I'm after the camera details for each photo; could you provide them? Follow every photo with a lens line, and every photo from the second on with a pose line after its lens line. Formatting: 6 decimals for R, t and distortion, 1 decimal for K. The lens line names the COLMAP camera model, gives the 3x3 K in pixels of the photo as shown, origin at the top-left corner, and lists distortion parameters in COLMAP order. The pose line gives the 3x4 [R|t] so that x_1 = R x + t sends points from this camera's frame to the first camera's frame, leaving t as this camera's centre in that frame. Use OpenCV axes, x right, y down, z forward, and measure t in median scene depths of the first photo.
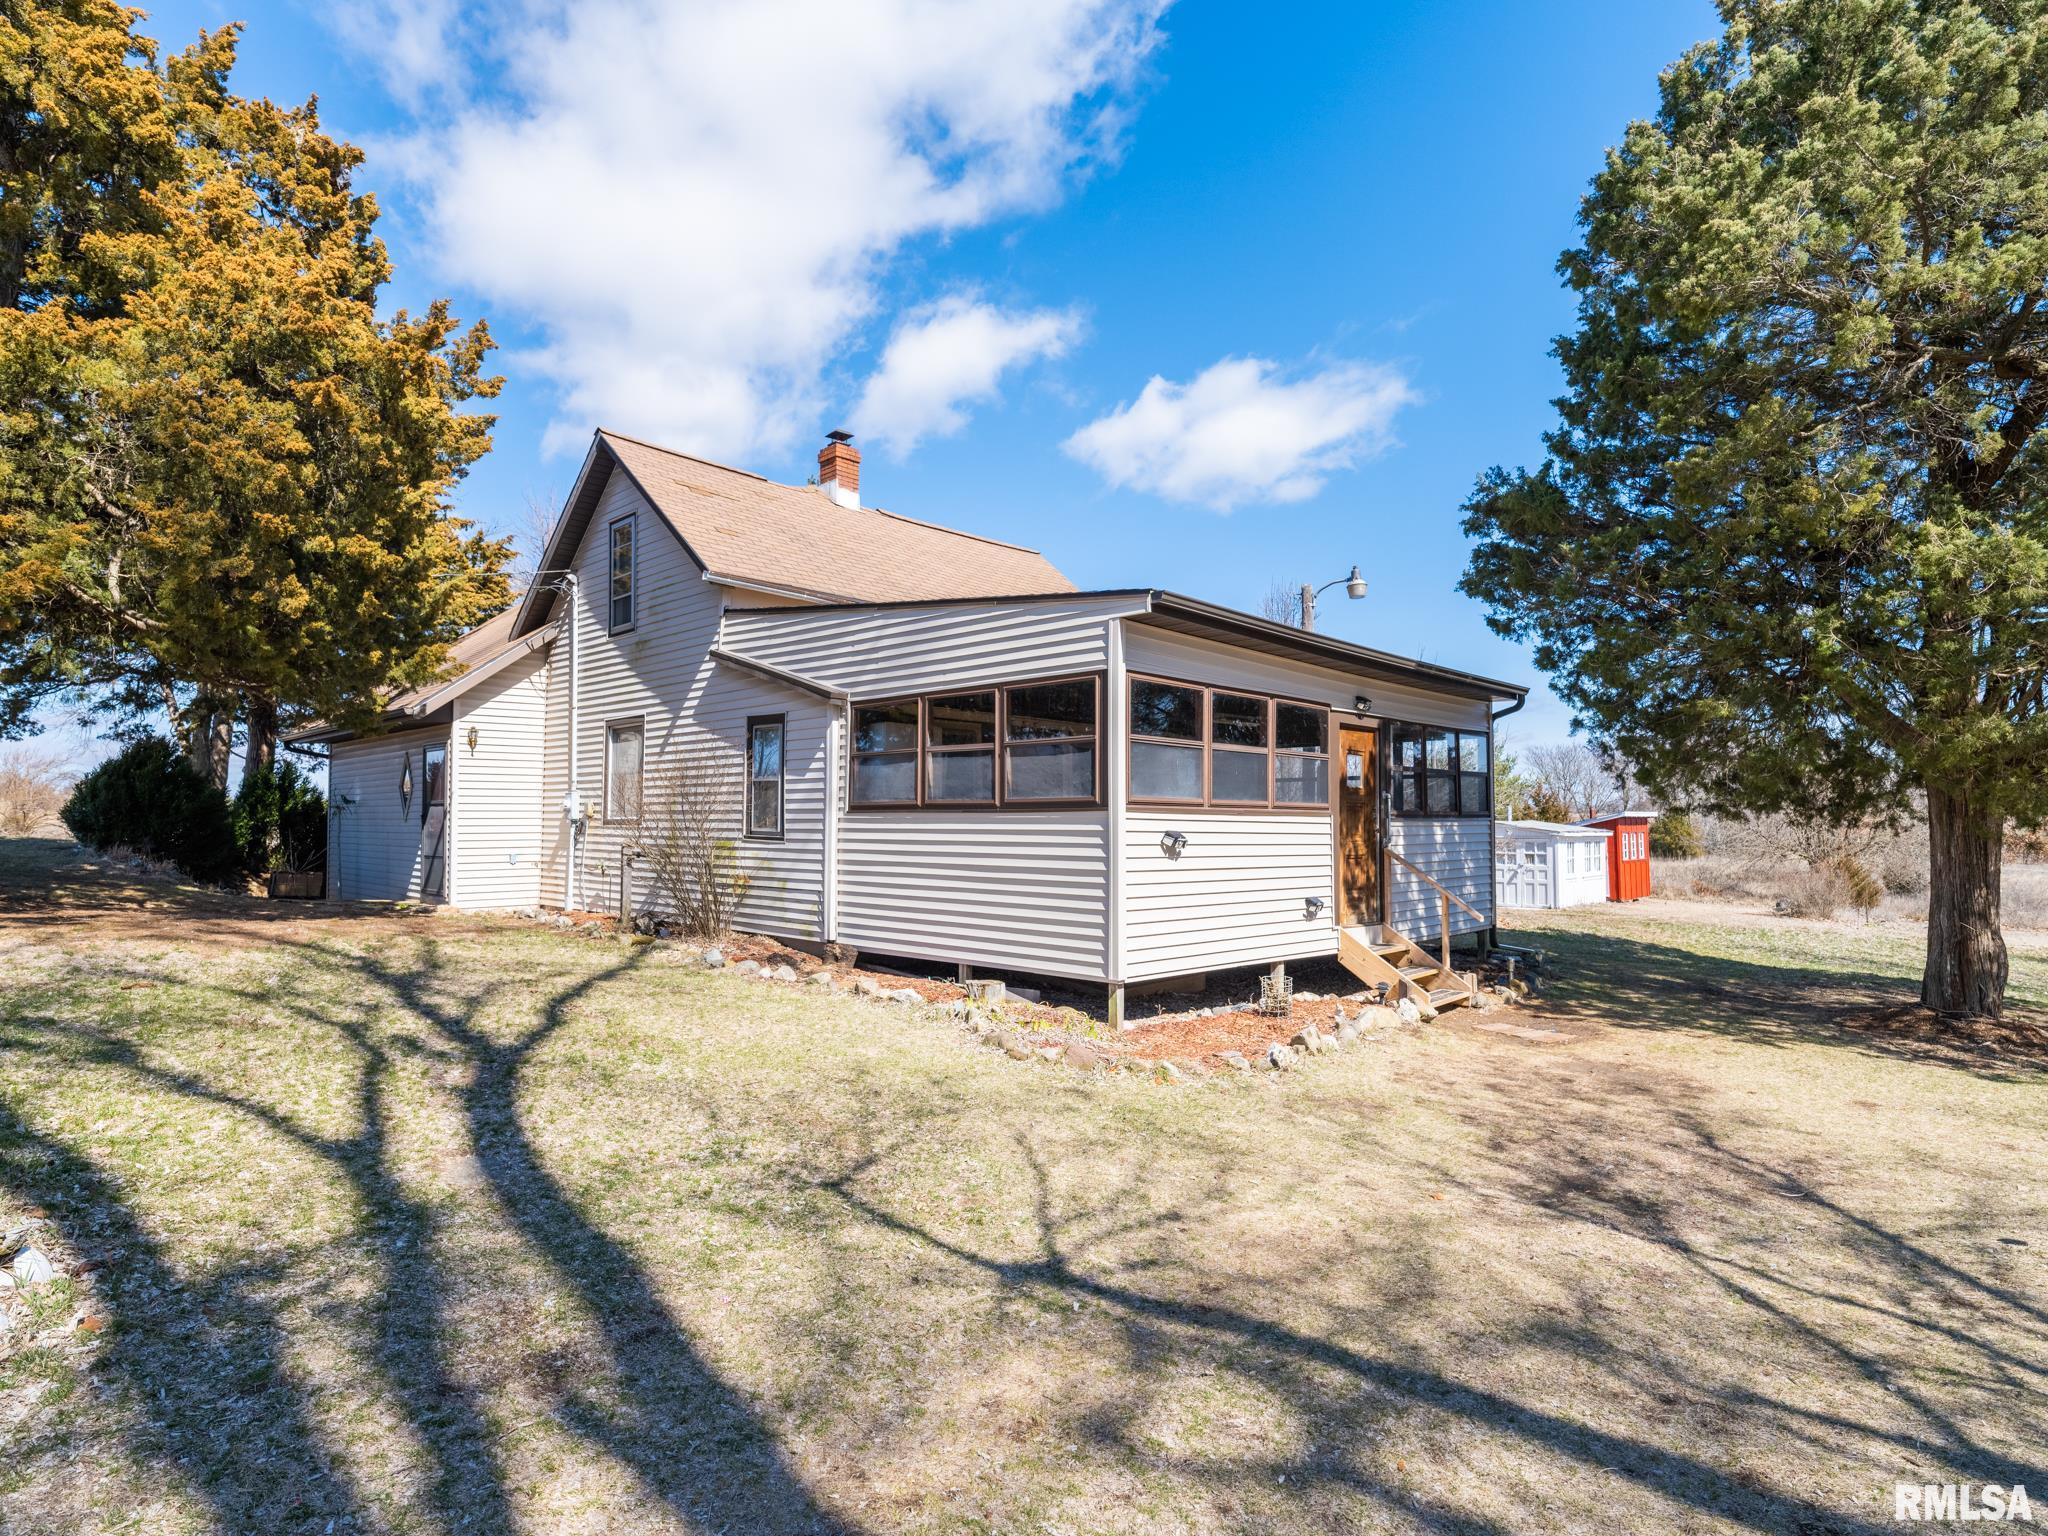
lens RADIAL K [[1103.8, 0, 1018.5], [0, 1103.8, 764.4], [0, 0, 1]] dist [0.002665, -0.003777]
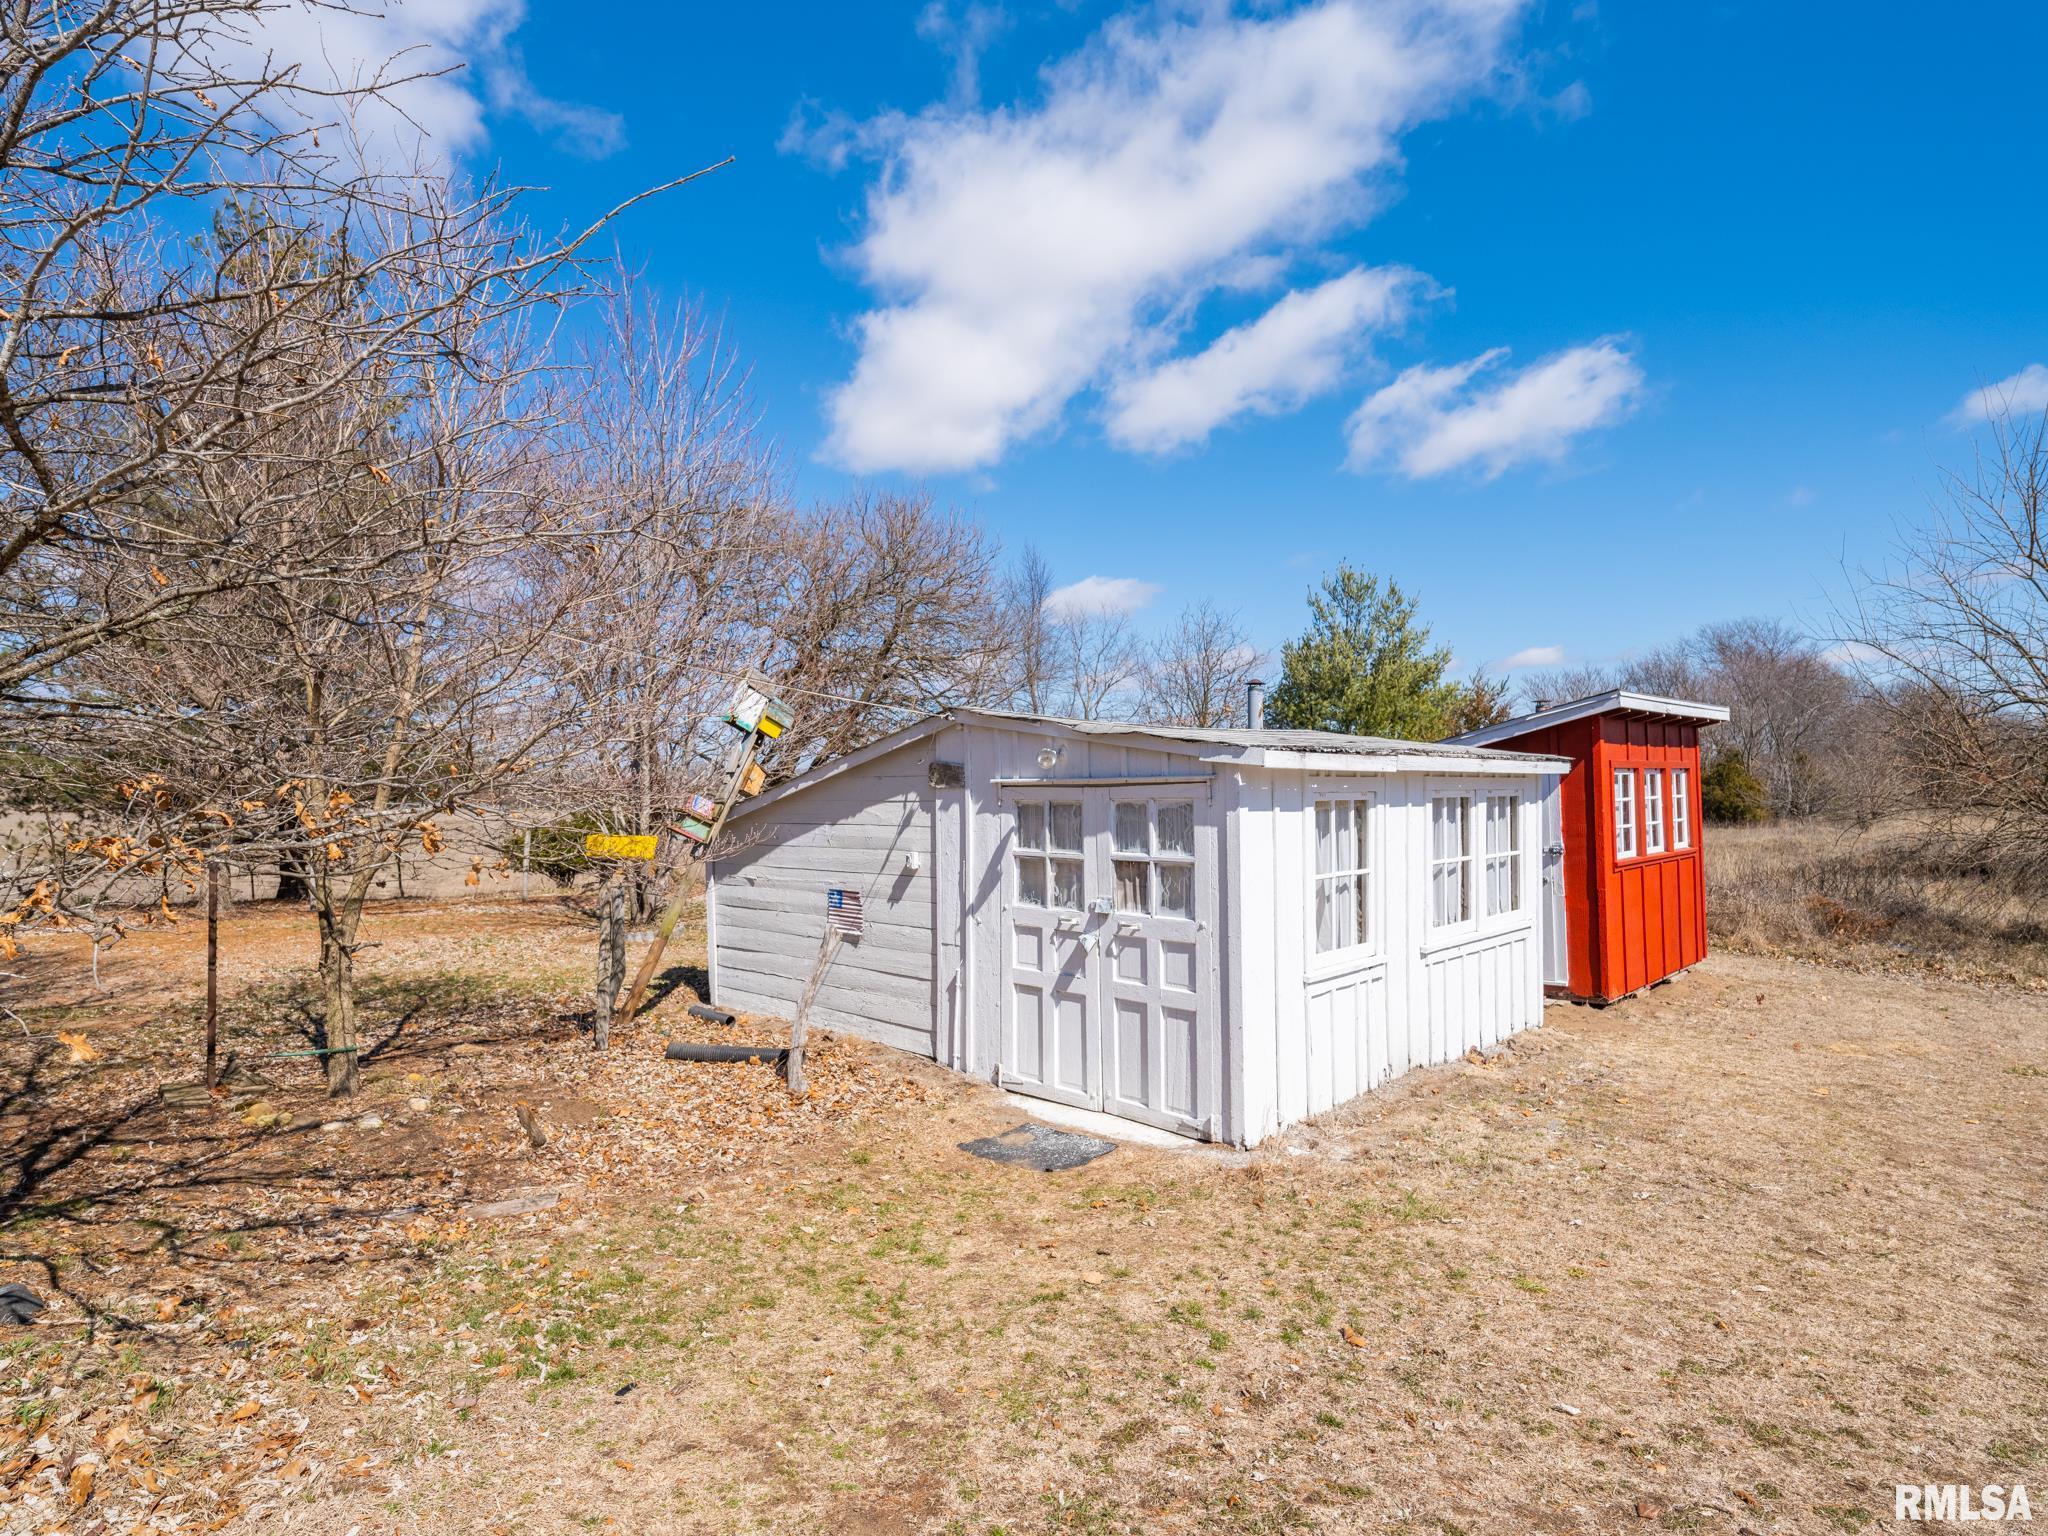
lens RADIAL K [[1103.8, 0, 1022.5], [0, 1103.8, 774.6], [0, 0, 1]] dist [0.002665, -0.003777]
pose [[0.999606, -0.013492, -0.024599, 0.448142], [0.014417, 0.999180, 0.037823, 0.056987], [0.024069, -0.038163, 0.998982, 0.793925]]
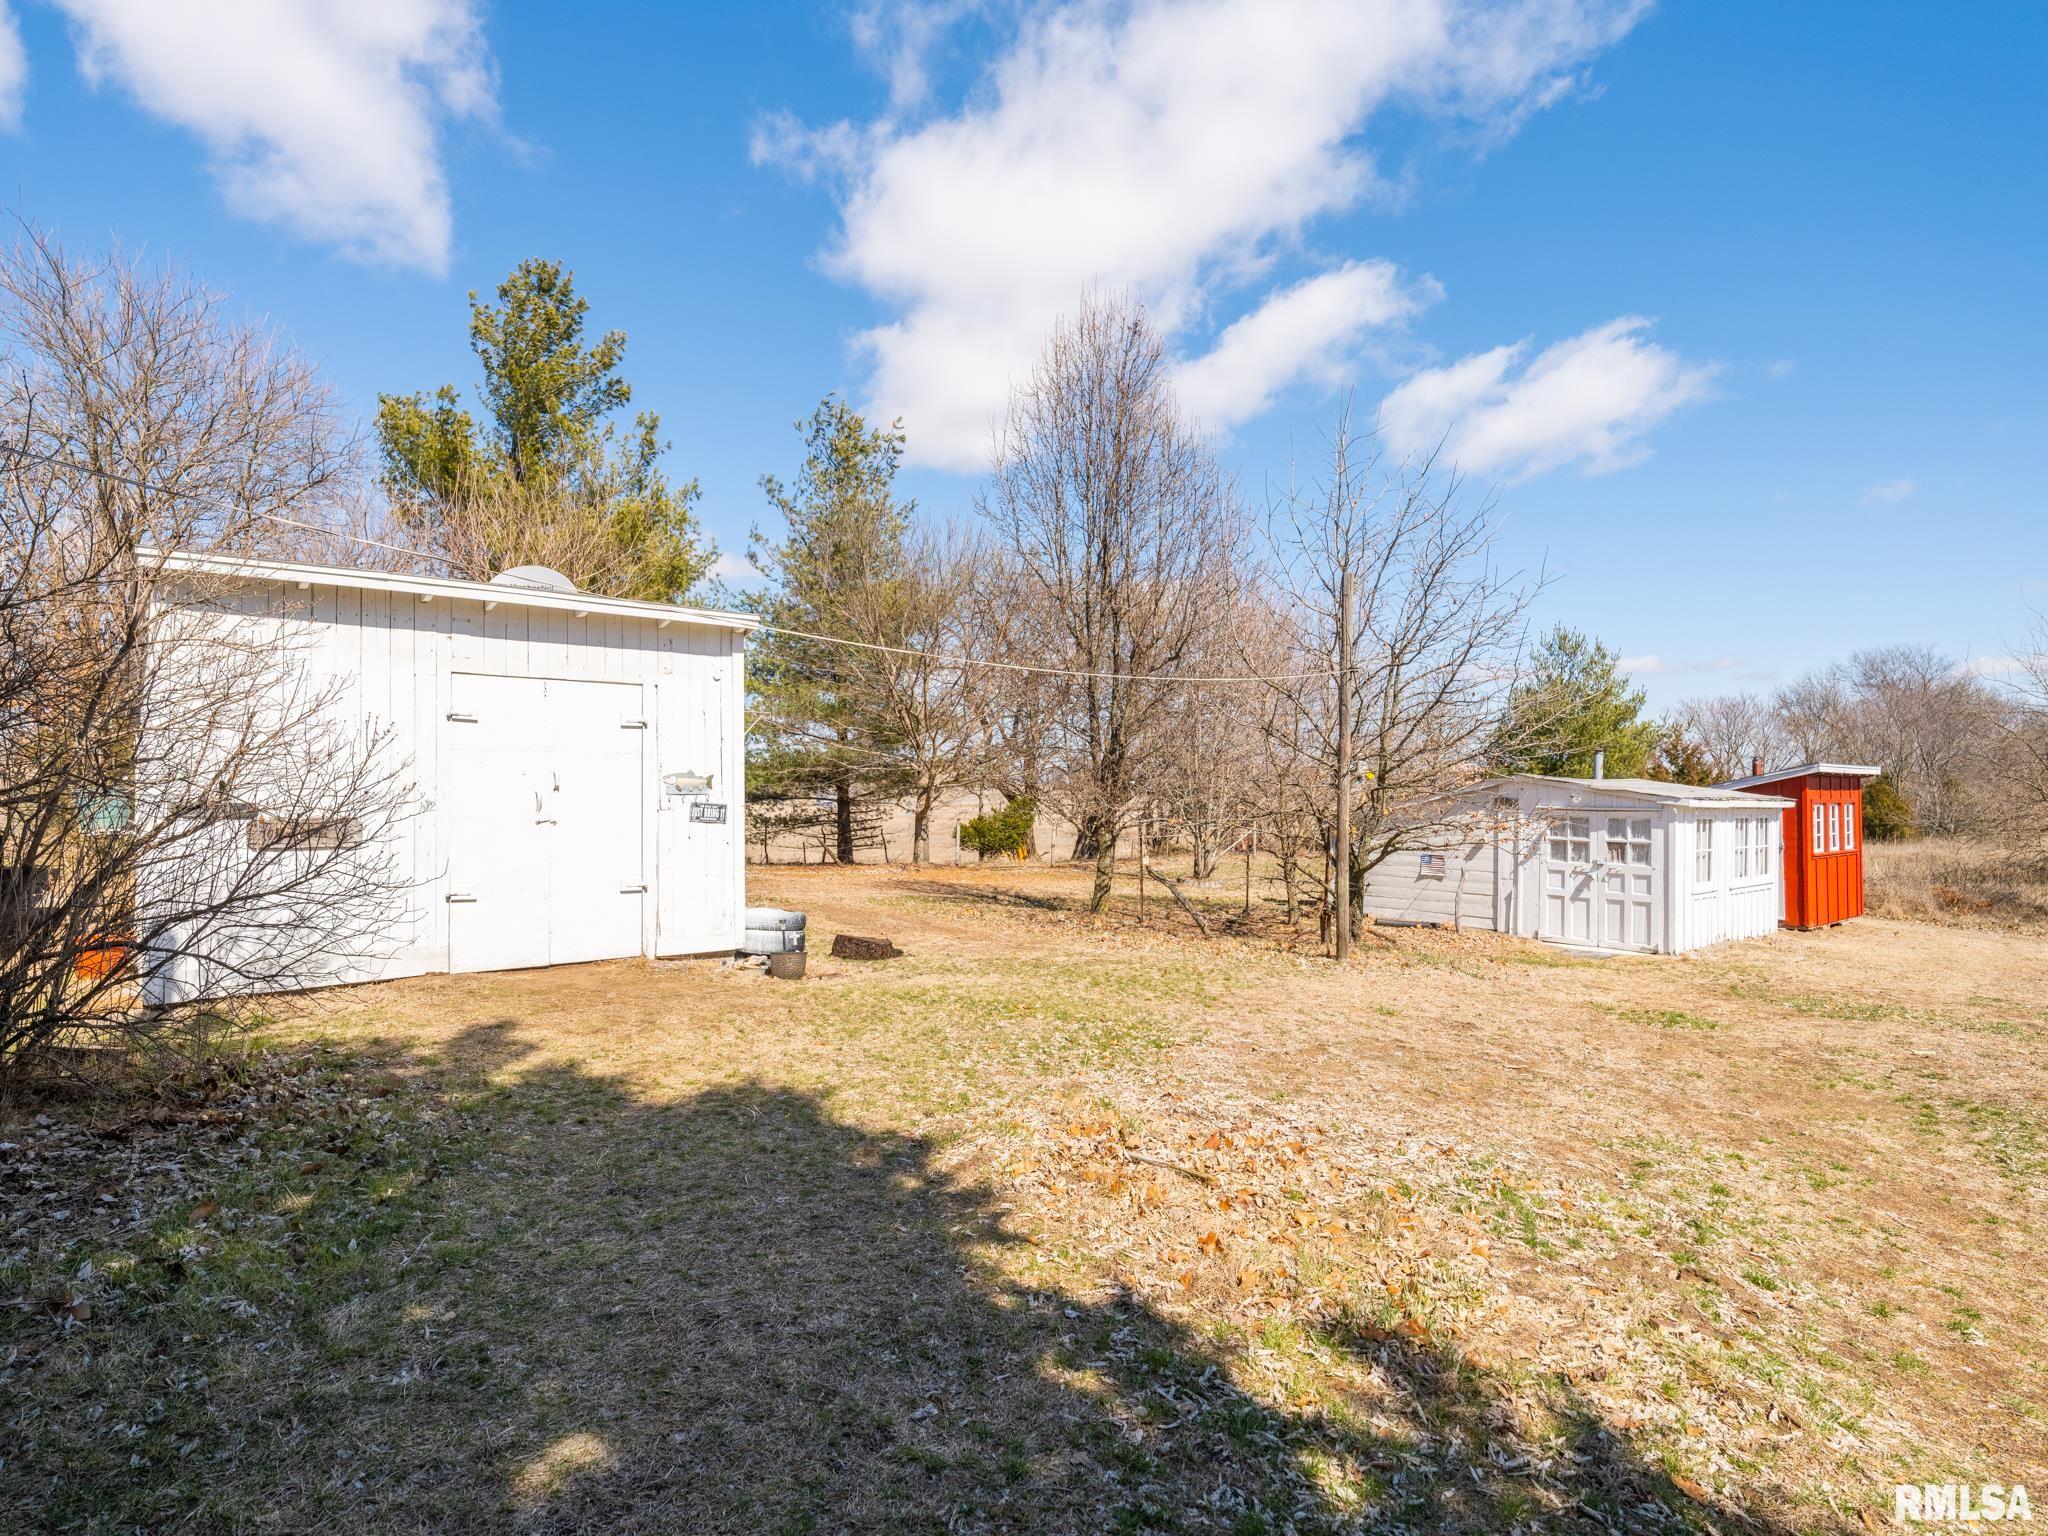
lens RADIAL K [[1103.8, 0, 1020.6], [0, 1103.8, 769.4], [0, 0, 1]] dist [0.002665, -0.003777]
pose [[0.993193, 0.006663, -0.116291, 0.251883], [-0.002744, 0.999424, 0.033828, 0.031857], [0.116450, -0.033279, 0.992639, 0.470839]]
